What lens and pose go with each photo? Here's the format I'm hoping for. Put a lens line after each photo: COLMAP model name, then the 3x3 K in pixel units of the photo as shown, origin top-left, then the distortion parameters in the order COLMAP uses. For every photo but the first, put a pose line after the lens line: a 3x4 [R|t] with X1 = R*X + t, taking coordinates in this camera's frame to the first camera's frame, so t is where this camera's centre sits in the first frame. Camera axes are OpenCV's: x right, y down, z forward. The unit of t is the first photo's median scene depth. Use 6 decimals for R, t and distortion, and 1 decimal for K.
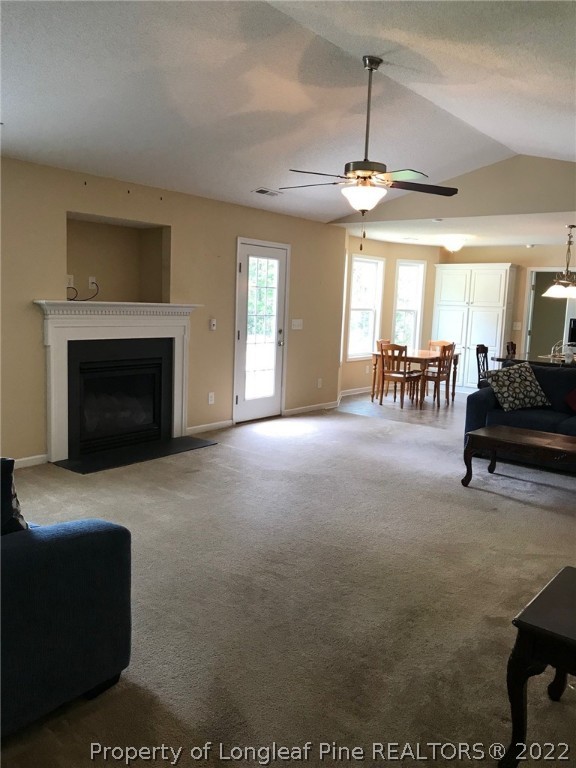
lens RADIAL K [[637.1, 0, 288.1], [0, 637.1, 385.0], [0, 0, 1]] dist [0.016151, -0.012098]
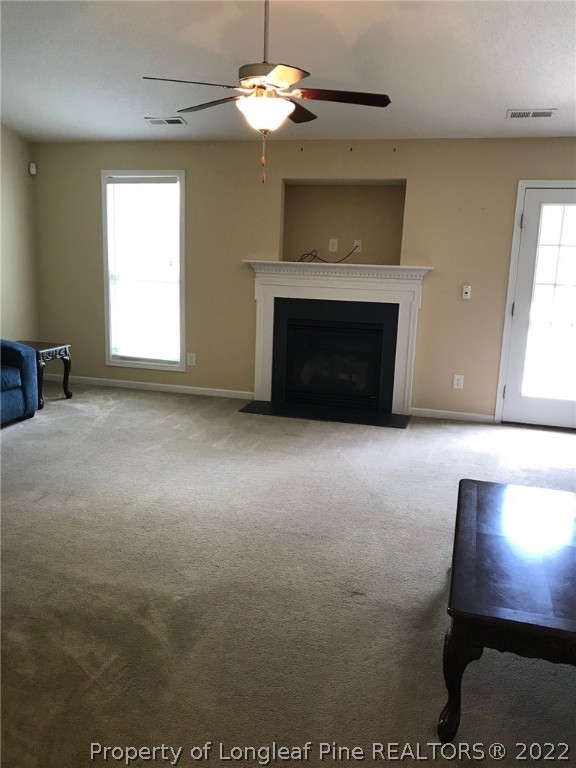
lens RADIAL K [[637.1, 0, 286.7], [0, 637.1, 381.4], [0, 0, 1]] dist [0.016151, -0.012098]
pose [[0.362075, 0.162749, -0.917831, 0.652969], [-0.143030, 0.982680, 0.117824, -0.053039], [0.921110, 0.088616, 0.379082, 0.550667]]
